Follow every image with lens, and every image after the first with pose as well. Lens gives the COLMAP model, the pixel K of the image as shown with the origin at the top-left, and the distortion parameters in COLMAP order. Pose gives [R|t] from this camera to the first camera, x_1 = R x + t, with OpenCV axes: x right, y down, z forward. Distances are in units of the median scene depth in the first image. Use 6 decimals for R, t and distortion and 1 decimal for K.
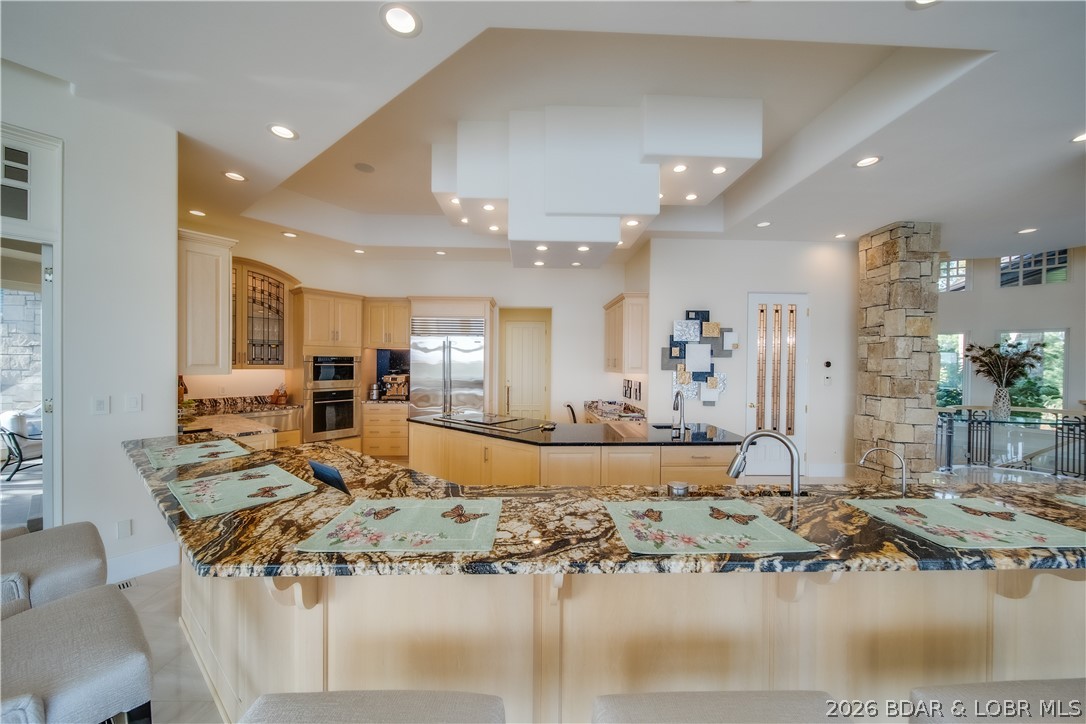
lens RADIAL K [[398.9, 0, 543.0], [0, 398.9, 362.0], [0, 0, 1]] dist [0.000609, 0.000058]
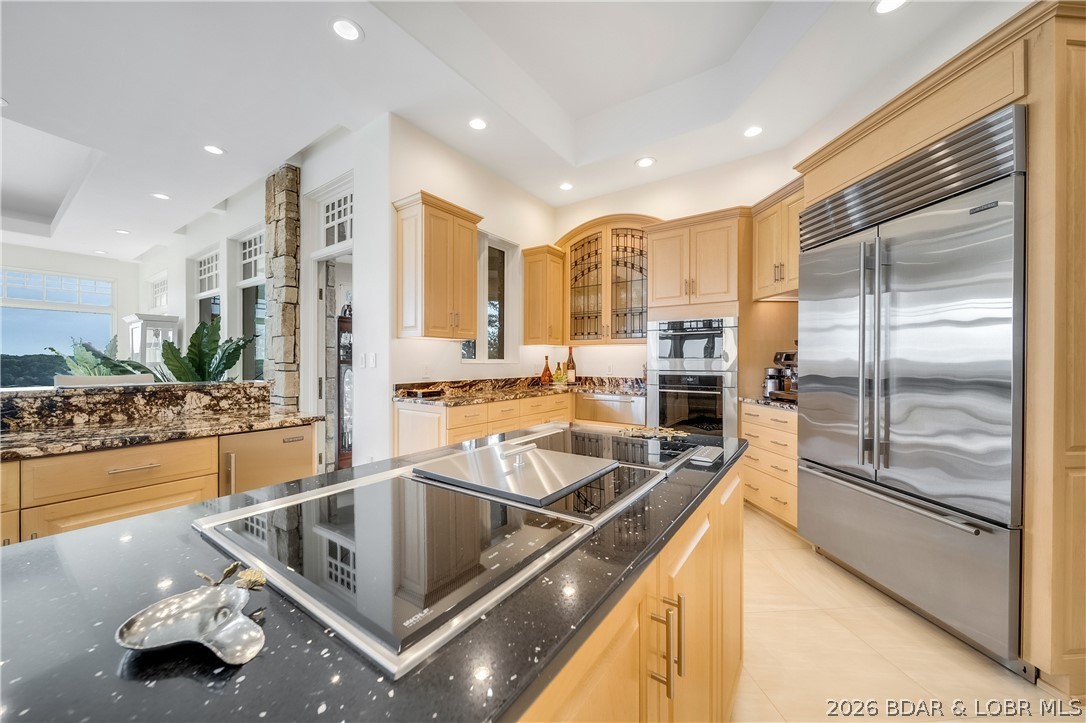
lens RADIAL K [[398.9, 0, 543.0], [0, 398.9, 361.5], [0, 0, 1]] dist [0.000609, 0.000058]
pose [[0.052279, -0.011893, -0.998562, 0.100007], [-0.006022, 0.999907, -0.012224, 0.064137], [0.998614, 0.006653, 0.052202, 0.780322]]
